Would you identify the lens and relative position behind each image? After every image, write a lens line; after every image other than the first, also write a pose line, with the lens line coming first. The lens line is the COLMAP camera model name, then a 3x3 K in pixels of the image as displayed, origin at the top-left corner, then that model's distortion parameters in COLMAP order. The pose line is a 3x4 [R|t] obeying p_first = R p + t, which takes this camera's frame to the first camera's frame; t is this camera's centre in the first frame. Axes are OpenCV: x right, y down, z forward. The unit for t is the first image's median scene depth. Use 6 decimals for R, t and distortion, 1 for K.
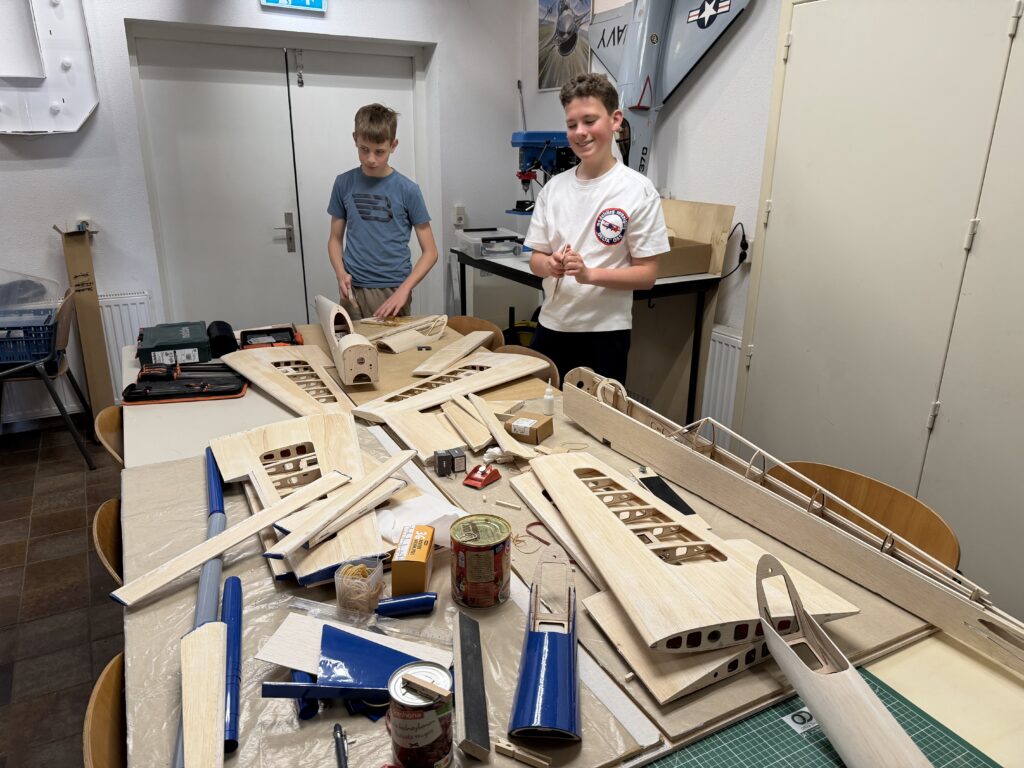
lens RADIAL K [[716.0, 0, 516.0], [0, 716.0, 379.3], [0, 0, 1]] dist [0.169756, -0.303948]
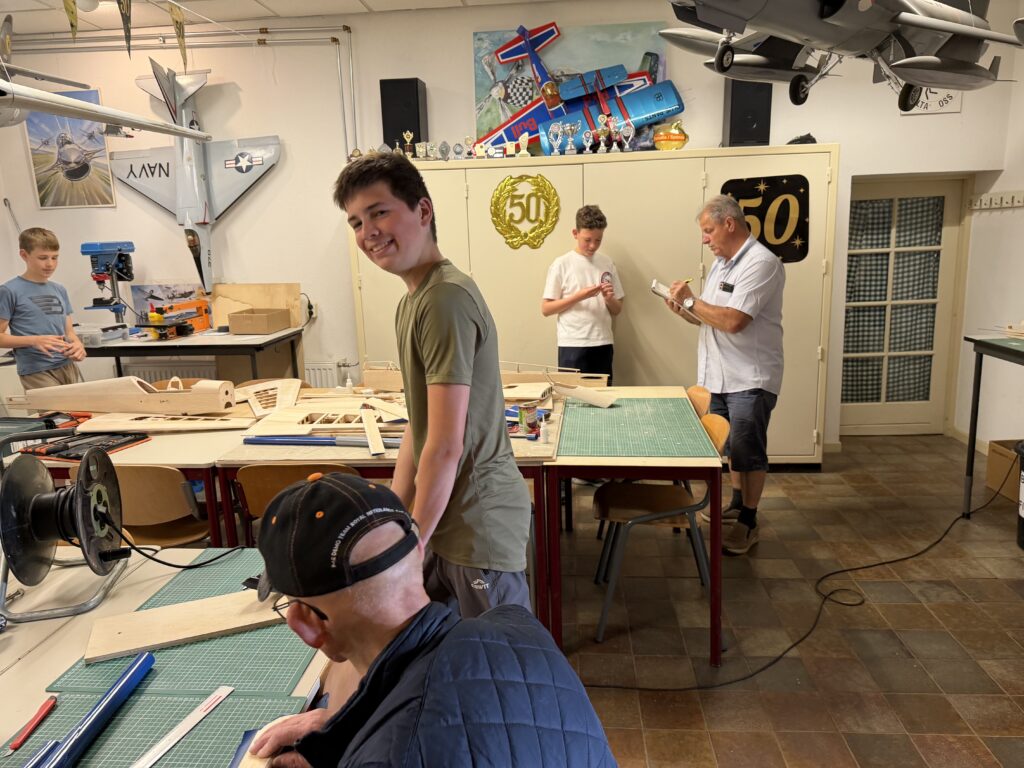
lens RADIAL K [[721.6, 0, 512.0], [0, 721.6, 384.0], [0, 0, 1]] dist [0.046590, -0.057268]
pose [[0.558952, -0.200243, 0.804658, -0.790813], [0.291990, 0.955780, 0.035021, 0.053974], [-0.776089, 0.215377, 0.592704, -0.253148]]
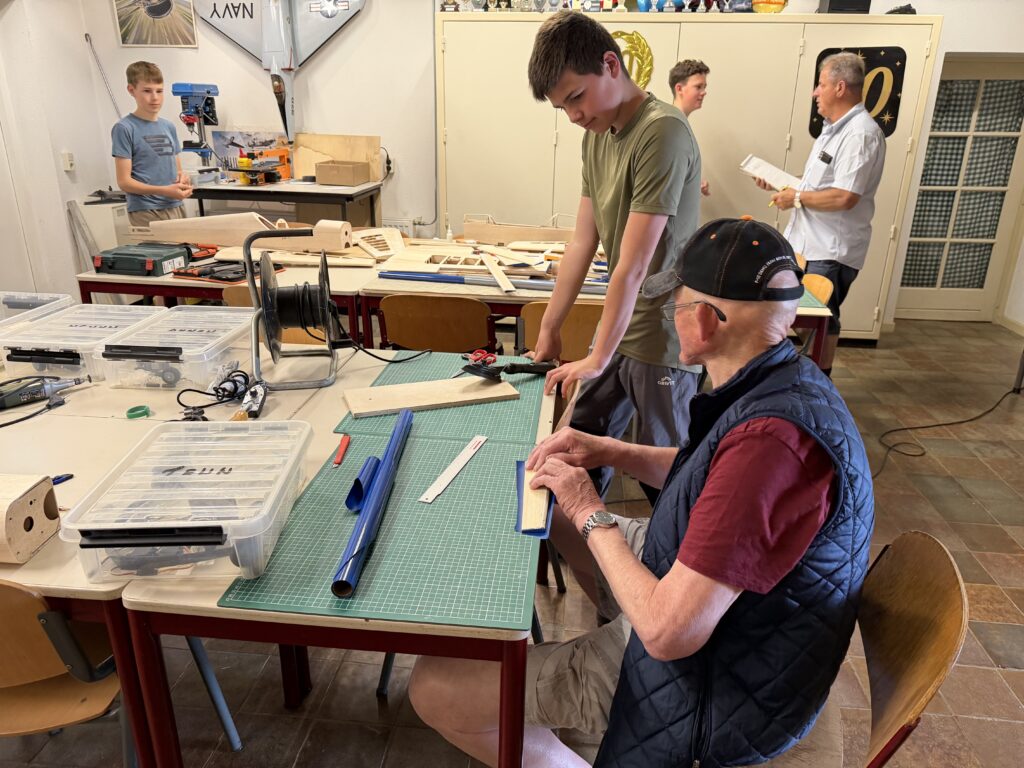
lens RADIAL K [[723.6, 0, 506.2], [0, 723.6, 385.1], [0, 0, 1]] dist [0.038753, -0.047914]
pose [[0.582303, -0.291454, 0.758932, -0.956494], [0.241034, 0.953448, 0.181217, 0.063034], [-0.776419, 0.077405, 0.625446, -0.177525]]
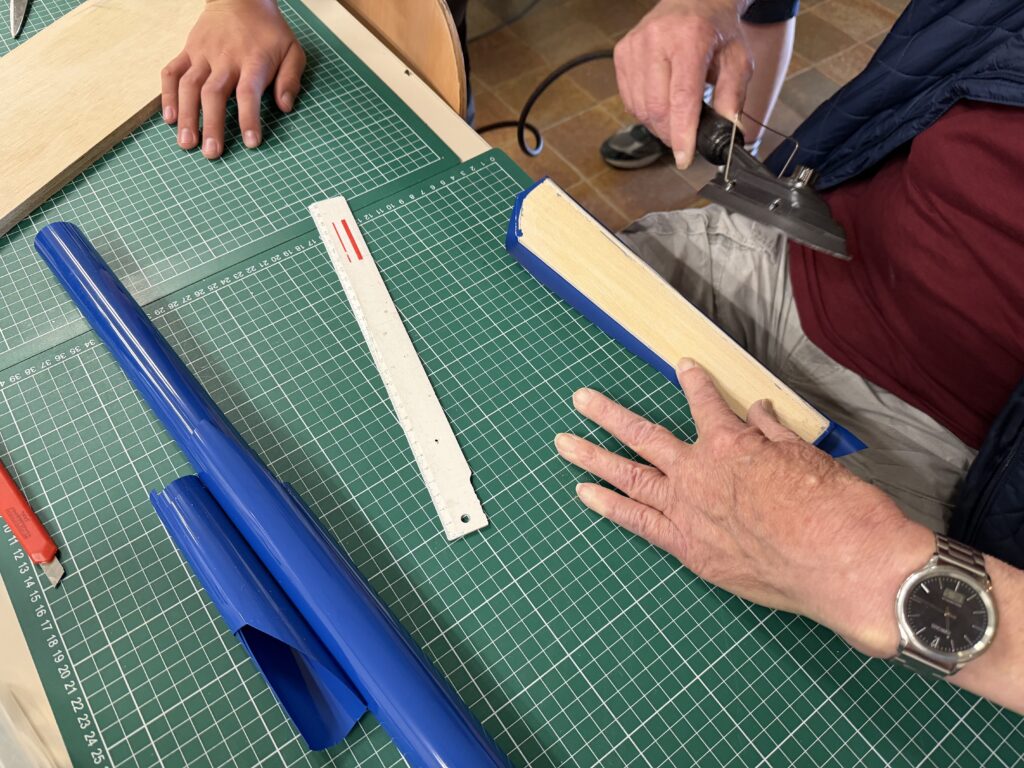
lens RADIAL K [[729.3, 0, 517.5], [0, 729.3, 388.1], [0, 0, 1]] dist [0.017658, -0.021850]
pose [[-0.125800, -0.845622, 0.518747, -0.723398], [0.267999, 0.474491, 0.838472, 0.065727], [-0.955171, 0.244504, 0.166935, 0.102865]]
